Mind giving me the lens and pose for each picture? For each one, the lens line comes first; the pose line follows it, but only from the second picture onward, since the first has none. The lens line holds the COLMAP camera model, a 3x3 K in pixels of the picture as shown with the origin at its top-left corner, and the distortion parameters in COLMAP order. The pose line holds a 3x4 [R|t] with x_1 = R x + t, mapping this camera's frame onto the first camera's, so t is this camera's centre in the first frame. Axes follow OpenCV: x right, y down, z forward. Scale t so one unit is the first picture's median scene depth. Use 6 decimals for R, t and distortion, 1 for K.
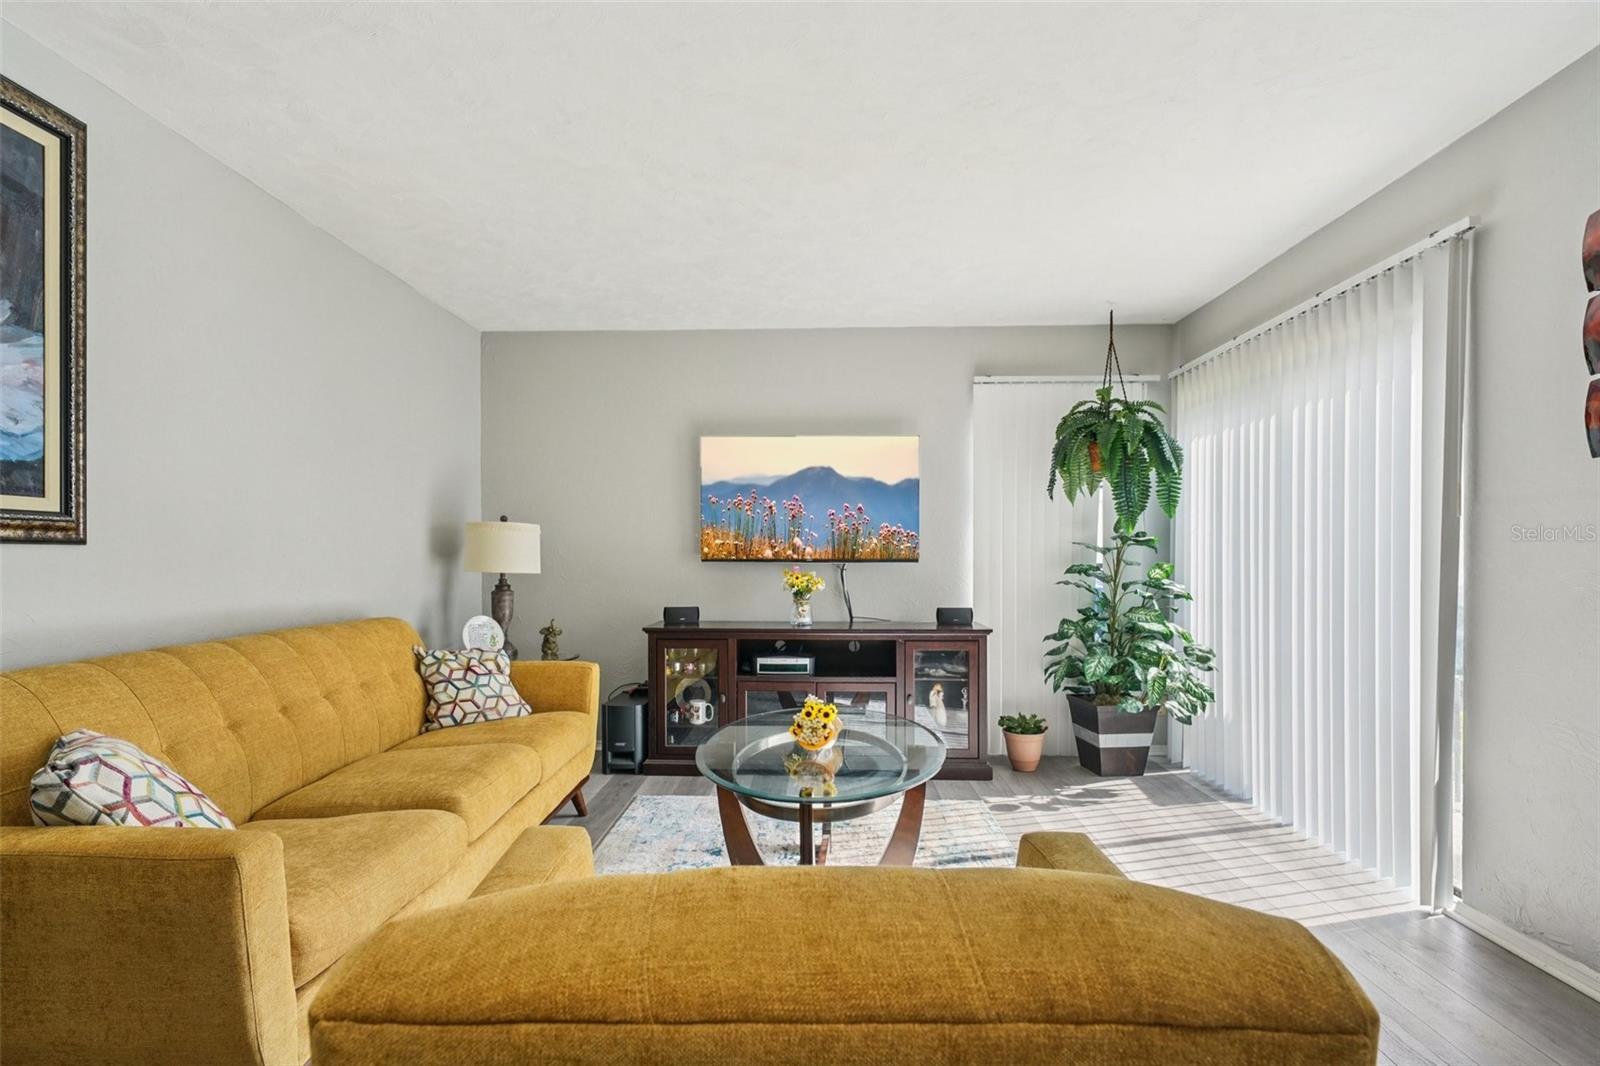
lens RADIAL K [[795.7, 0, 794.9], [0, 795.7, 565.9], [0, 0, 1]] dist [0.000707, 0.001128]
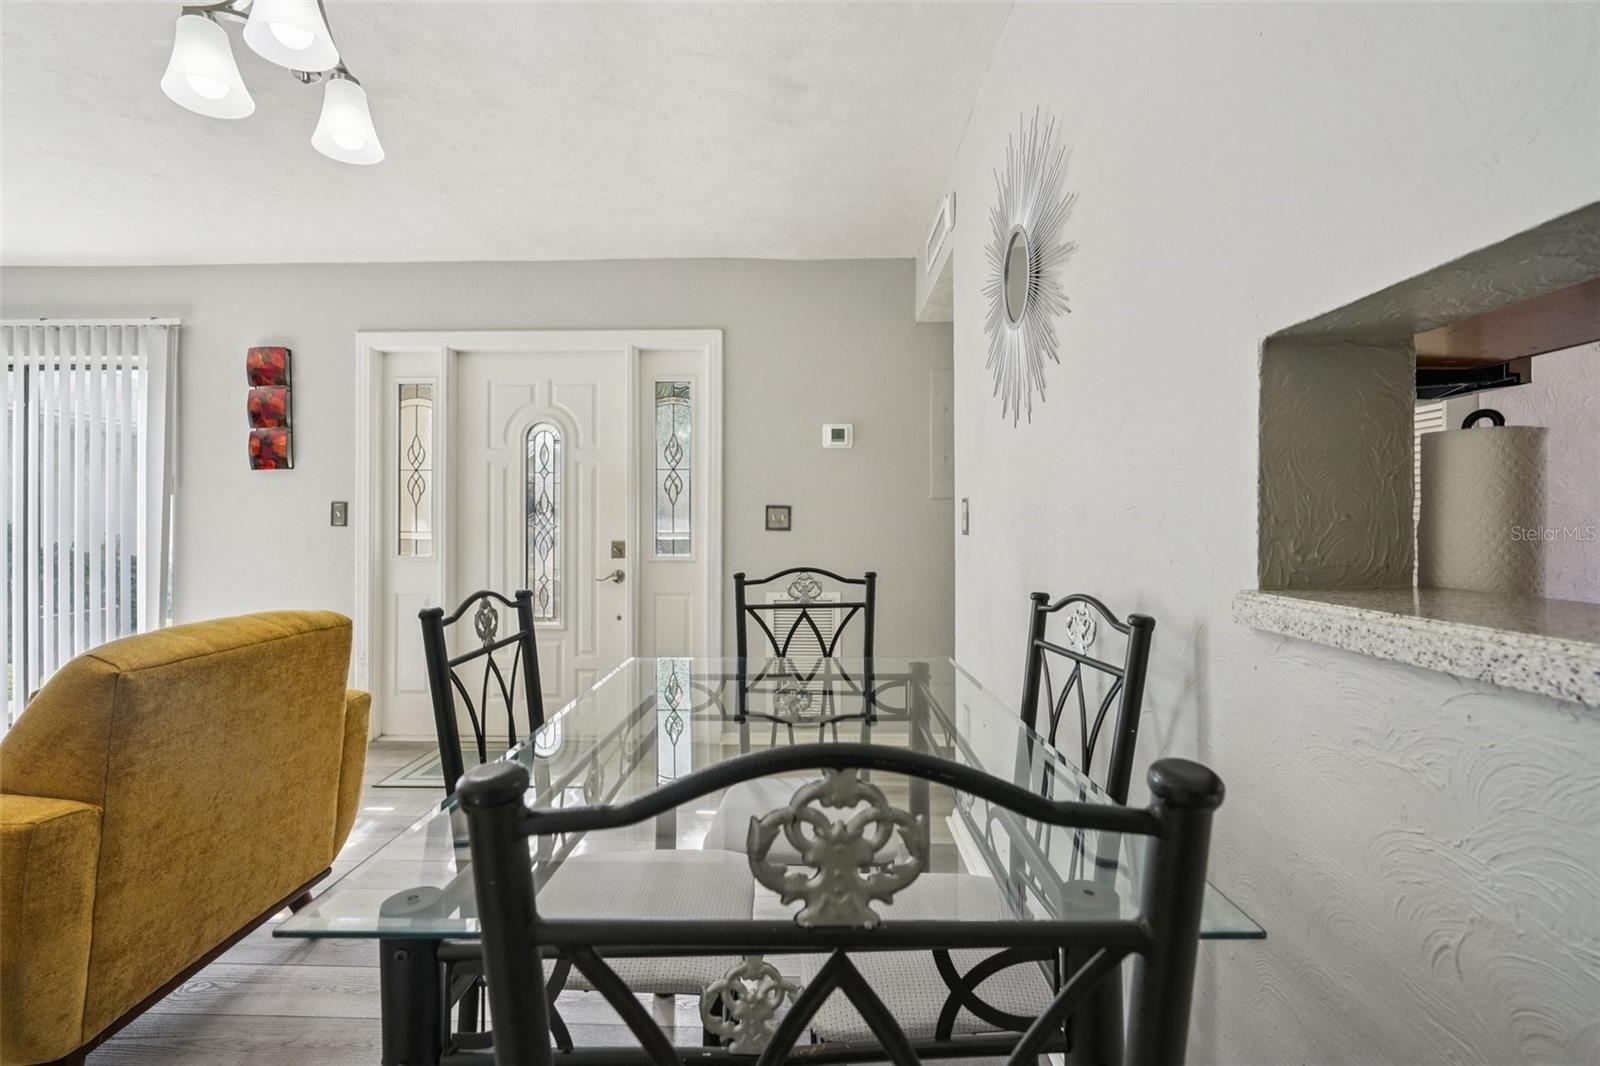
lens RADIAL K [[712.0, 0, 795.0], [0, 712.0, 524.7], [0, 0, 1]] dist [0.001085, 0.001680]
pose [[-0.015080, -0.000228, 0.999886, -0.419042], [0.008696, 0.999962, 0.000359, 0.006452], [-0.999848, 0.008700, -0.015078, -0.170329]]
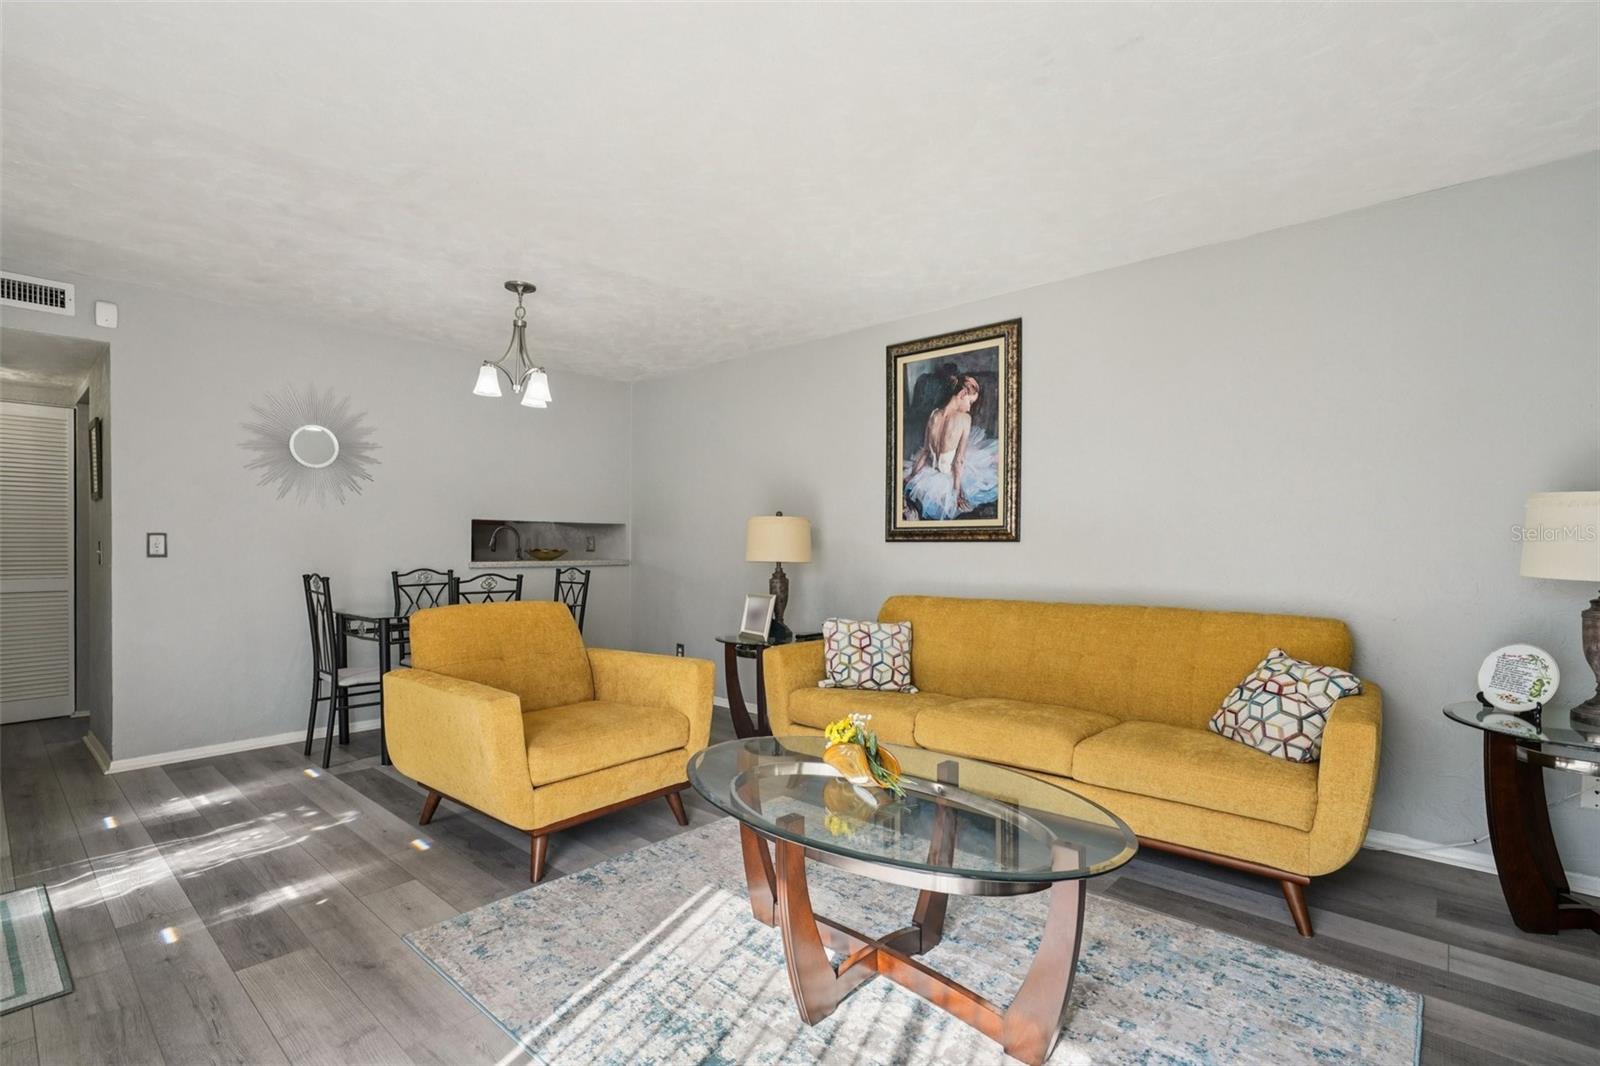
lens RADIAL K [[731.8, 0, 803.9], [0, 731.8, 555.7], [0, 0, 1]] dist [0.003638, 0.001029]
pose [[-0.617046, 0.001901, -0.786925, 0.411250], [-0.018897, 0.999673, 0.017233, -0.007854], [0.786700, 0.025504, -0.616808, 0.879098]]
